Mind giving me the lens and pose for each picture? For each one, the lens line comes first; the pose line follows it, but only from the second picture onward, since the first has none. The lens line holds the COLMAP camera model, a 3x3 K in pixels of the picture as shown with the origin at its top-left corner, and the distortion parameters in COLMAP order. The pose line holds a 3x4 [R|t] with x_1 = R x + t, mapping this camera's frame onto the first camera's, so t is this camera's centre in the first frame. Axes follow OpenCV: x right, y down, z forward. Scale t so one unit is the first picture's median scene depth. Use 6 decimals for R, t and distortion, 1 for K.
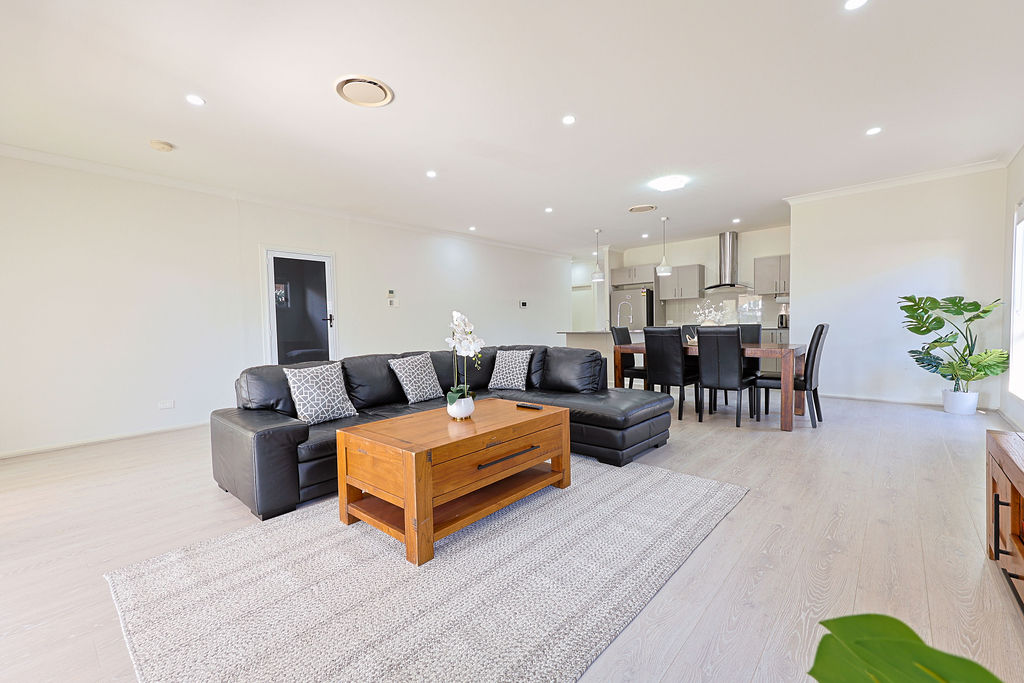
lens RADIAL K [[429.2, 0, 512.0], [0, 429.2, 341.5], [0, 0, 1]] dist [0.020791, -0.000033]
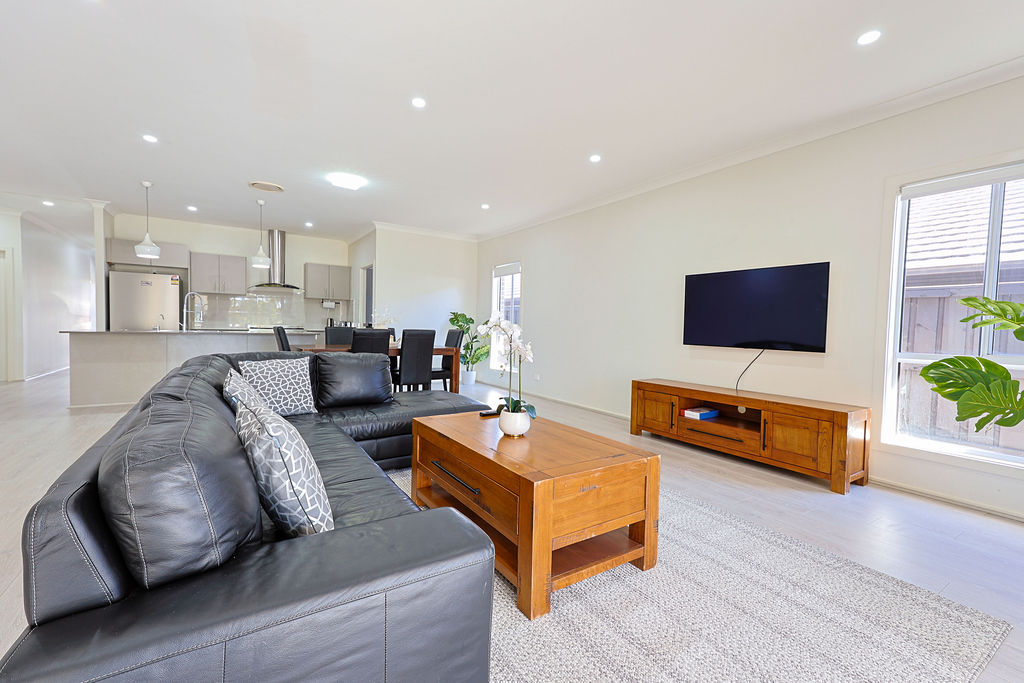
lens RADIAL K [[429.2, 0, 512.0], [0, 429.2, 341.5], [0, 0, 1]] dist [0.020791, -0.000033]
pose [[0.265201, -0.009598, 0.964145, -0.504543], [0.011898, 0.999907, 0.006681, -0.007674], [-0.964120, 0.009700, 0.265291, 0.412513]]
